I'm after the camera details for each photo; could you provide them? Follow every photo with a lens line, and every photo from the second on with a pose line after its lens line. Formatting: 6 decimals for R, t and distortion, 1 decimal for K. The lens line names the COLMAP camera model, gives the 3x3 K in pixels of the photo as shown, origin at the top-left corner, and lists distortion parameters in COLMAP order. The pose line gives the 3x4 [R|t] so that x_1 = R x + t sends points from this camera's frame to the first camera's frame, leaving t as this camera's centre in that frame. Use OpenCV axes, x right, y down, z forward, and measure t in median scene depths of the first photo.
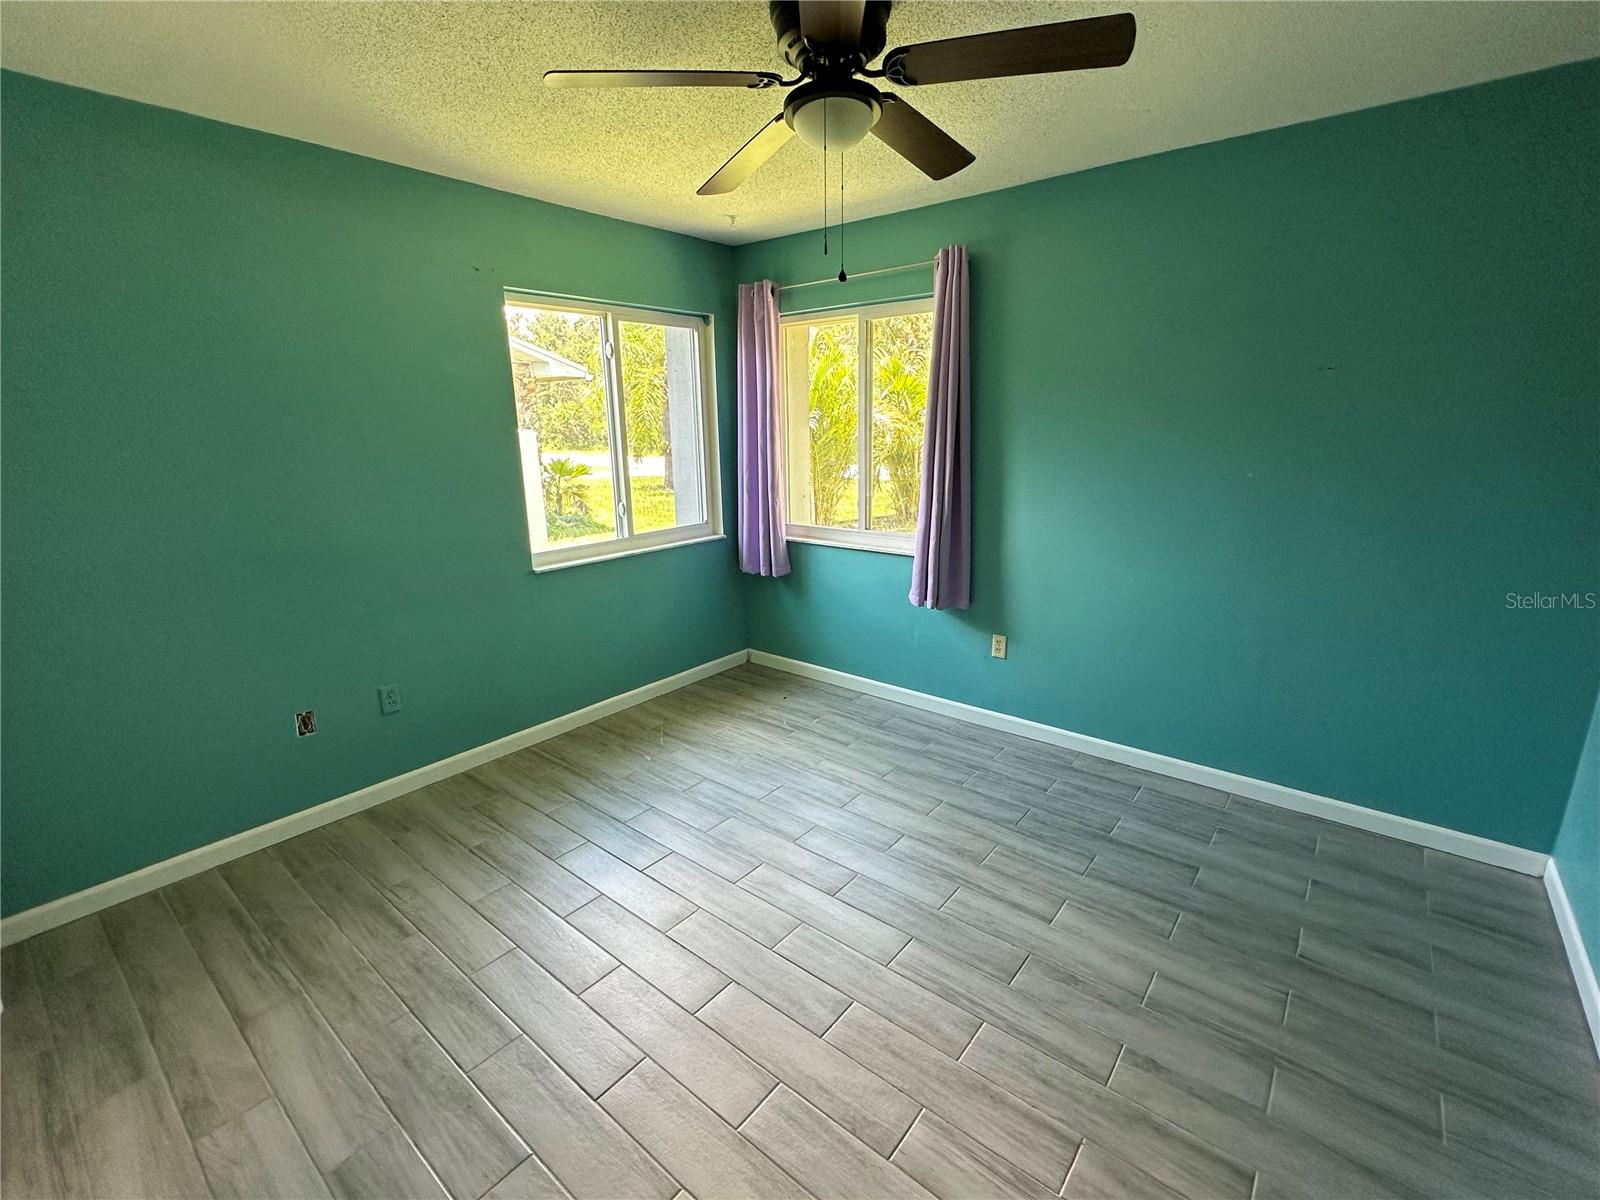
lens RADIAL K [[711.1, 0, 795.2], [0, 711.1, 598.6], [0, 0, 1]] dist [0.019846, 0.000004]
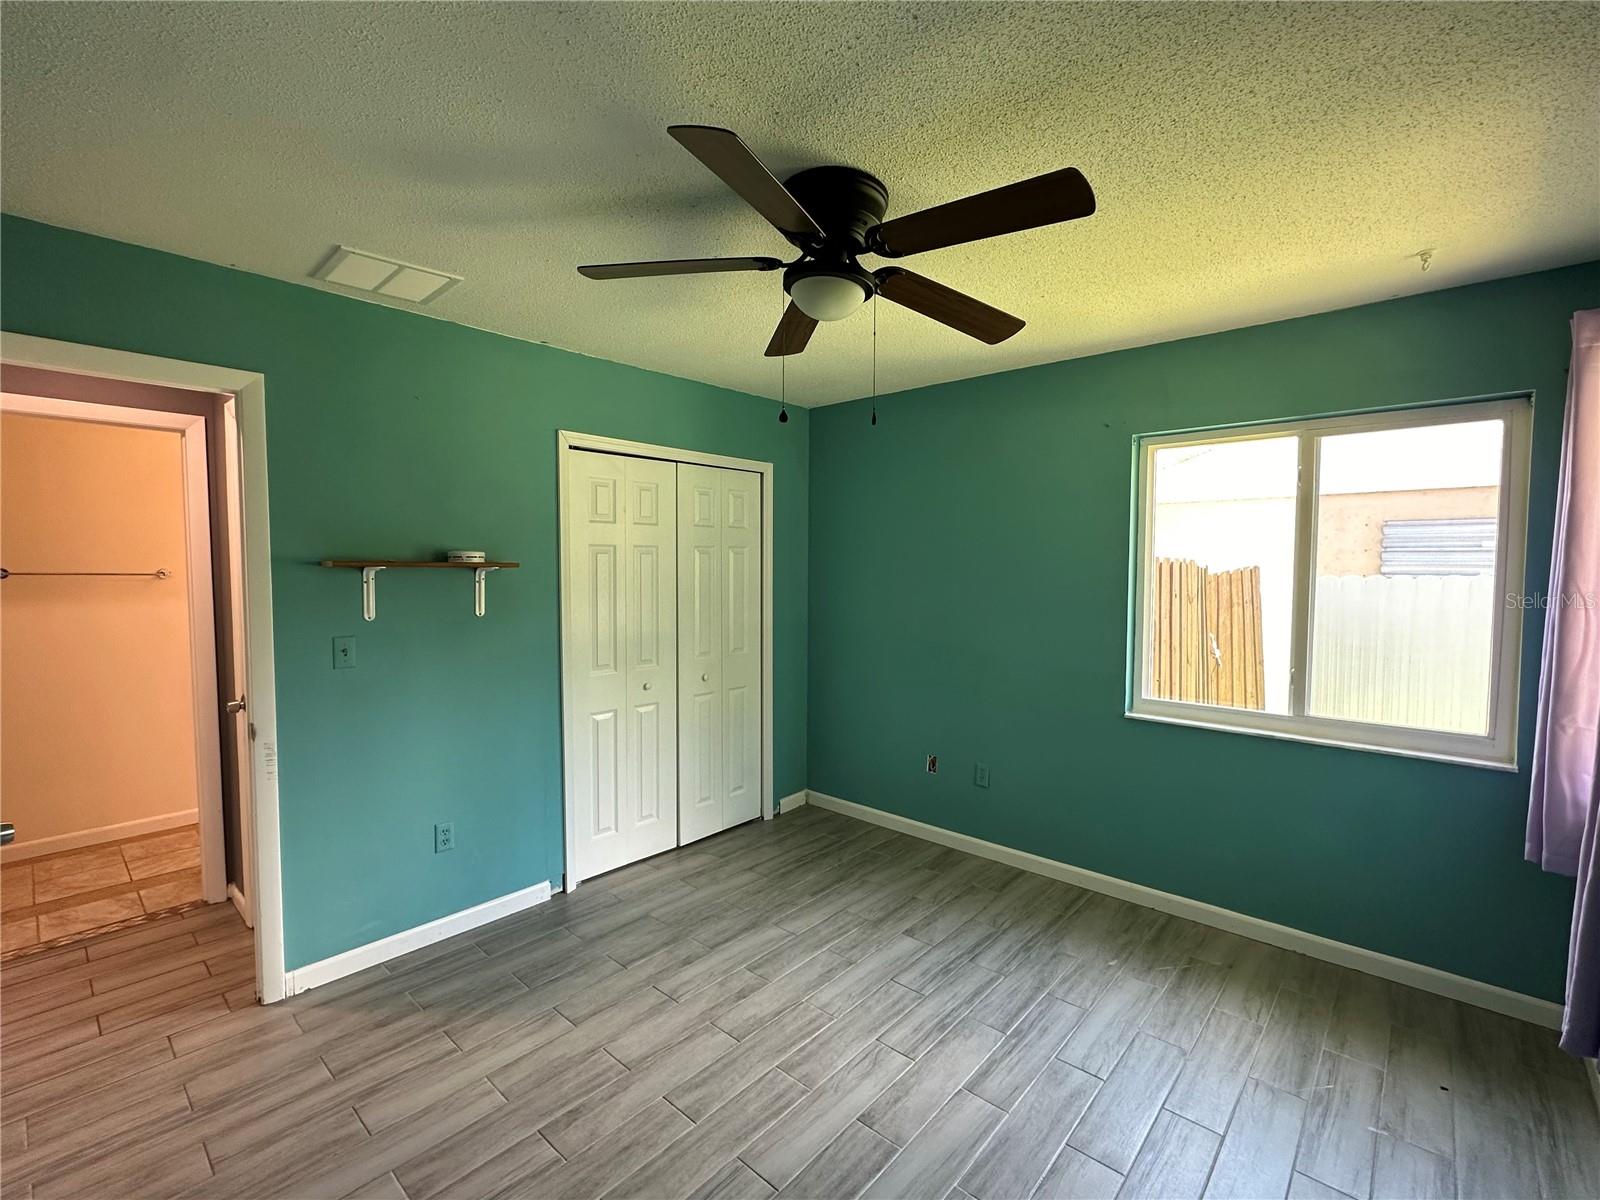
lens RADIAL K [[711.1, 0, 807.8], [0, 711.1, 605.2], [0, 0, 1]] dist [0.019846, 0.000004]
pose [[-0.024114, 0.075425, -0.996860, 0.696135], [-0.247109, 0.965758, 0.079050, -0.178755], [0.968688, 0.248240, -0.004650, 0.654134]]
